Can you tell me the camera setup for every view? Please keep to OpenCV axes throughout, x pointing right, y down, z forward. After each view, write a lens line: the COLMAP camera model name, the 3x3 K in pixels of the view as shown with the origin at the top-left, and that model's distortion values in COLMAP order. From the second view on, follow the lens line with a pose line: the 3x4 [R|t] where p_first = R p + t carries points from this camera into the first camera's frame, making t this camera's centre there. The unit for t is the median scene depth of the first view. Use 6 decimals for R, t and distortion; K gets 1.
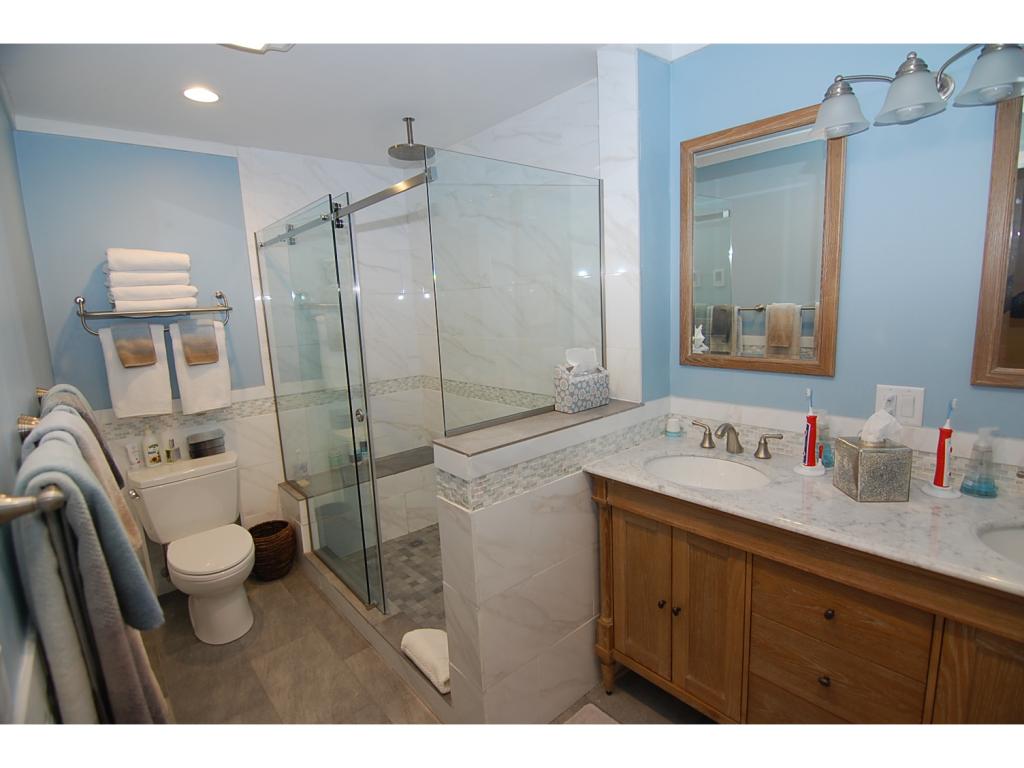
lens RADIAL K [[502.7, 0, 515.1], [0, 502.7, 381.6], [0, 0, 1]] dist [-0.002249, -0.010728]
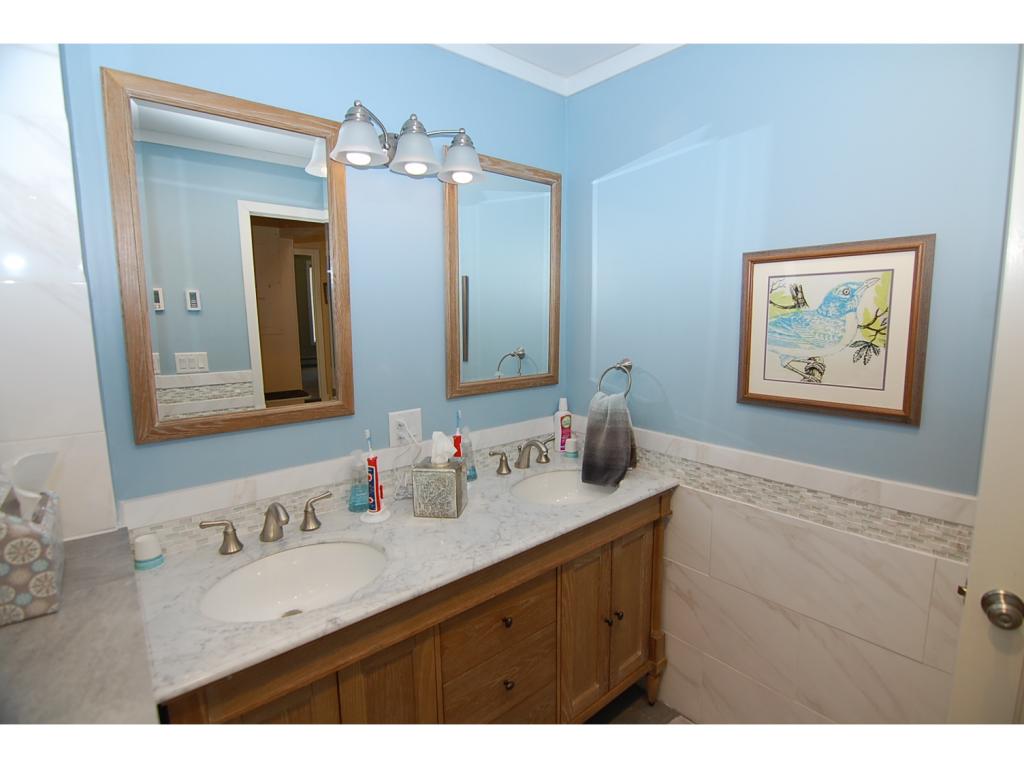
lens RADIAL K [[502.7, 0, 515.1], [0, 502.7, 381.6], [0, 0, 1]] dist [-0.002249, -0.010728]
pose [[0.001926, -0.097530, 0.995231, -0.325612], [0.159055, 0.982593, 0.095984, -0.119135], [-0.987268, 0.158112, 0.017405, 0.712582]]
